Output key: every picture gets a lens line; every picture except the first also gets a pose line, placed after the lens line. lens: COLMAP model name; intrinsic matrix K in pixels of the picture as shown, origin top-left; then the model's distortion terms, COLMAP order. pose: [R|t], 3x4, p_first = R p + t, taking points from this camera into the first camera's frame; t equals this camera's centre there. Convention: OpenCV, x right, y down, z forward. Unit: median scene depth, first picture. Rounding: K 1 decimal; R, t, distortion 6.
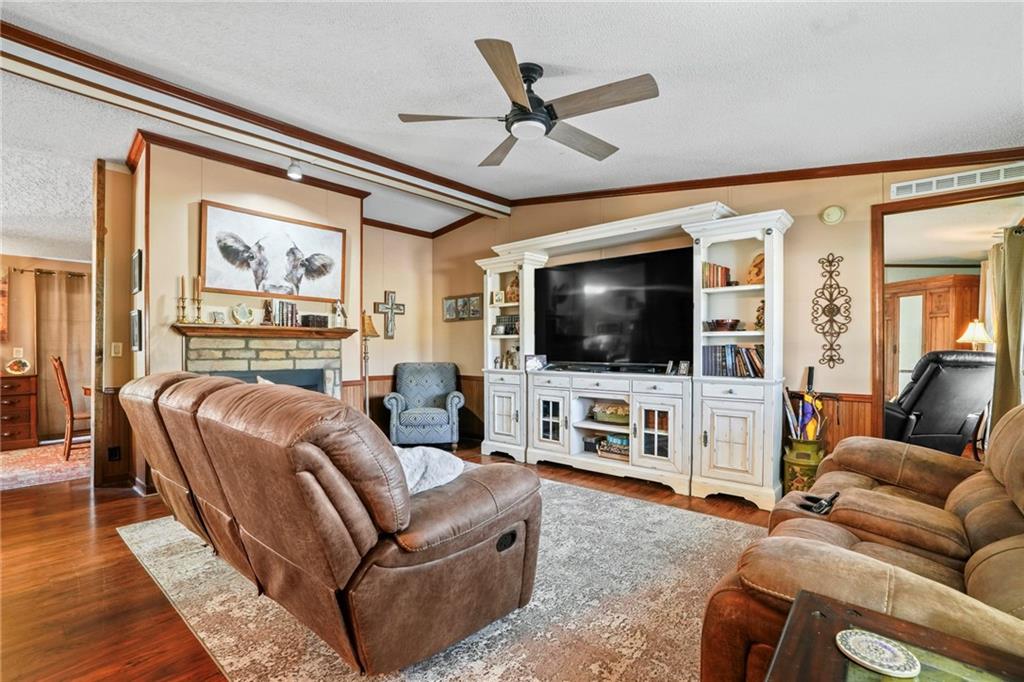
lens RADIAL K [[455.6, 0, 511.8], [0, 455.6, 339.1], [0, 0, 1]] dist [0.004786, 0.000980]
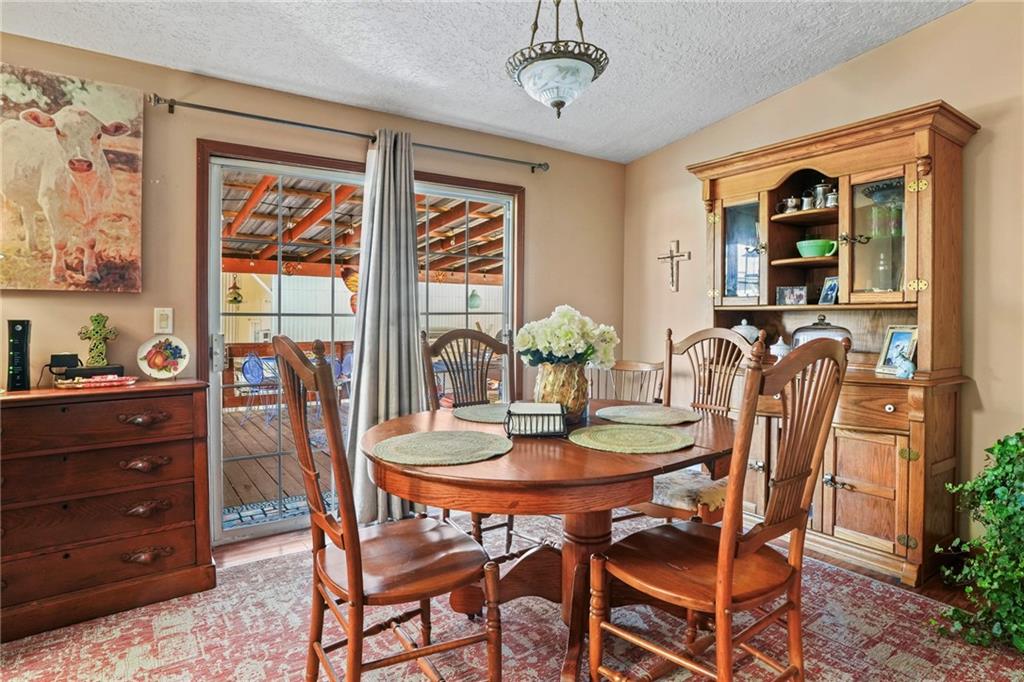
lens RADIAL K [[568.3, 0, 534.2], [0, 568.3, 322.6], [0, 0, 1]] dist [-0.027934, 0.008104]
pose [[0.974682, 0.008611, -0.223431, -0.680188], [-0.005101, 0.999854, 0.016283, 0.021875], [0.223539, -0.014731, 0.974584, 0.621148]]
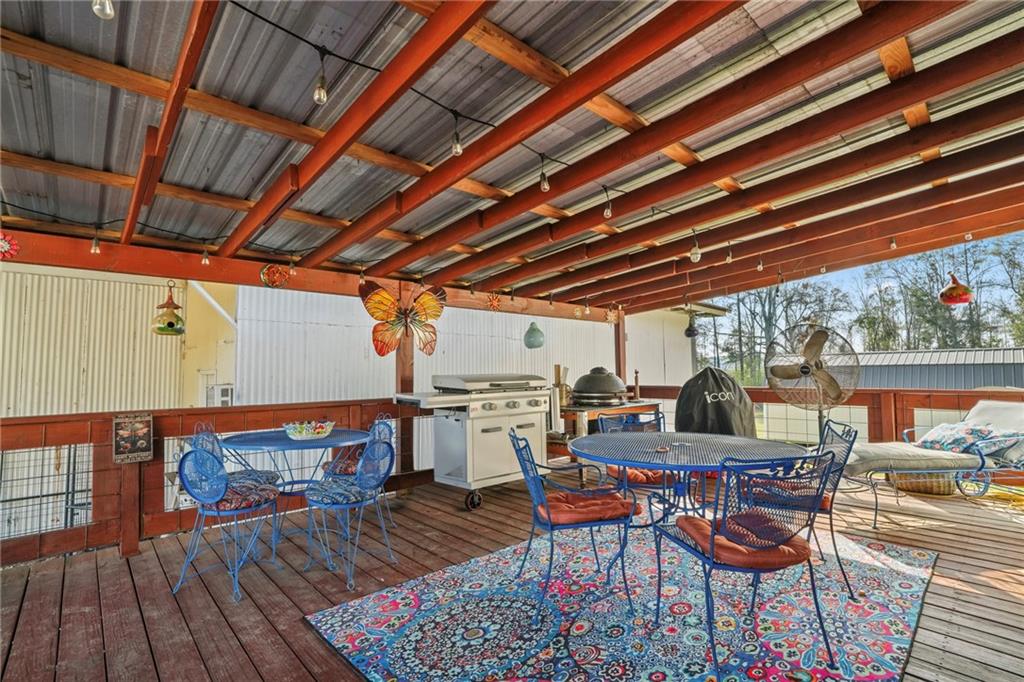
lens RADIAL K [[476.1, 0, 508.4], [0, 476.1, 340.1], [0, 0, 1]] dist [-0.031728, -0.000191]
pose [[0.993256, -0.013512, -0.115154, -0.877428], [0.007290, 0.998499, -0.054290, 0.030560], [0.115714, 0.053085, 0.991863, 0.862470]]
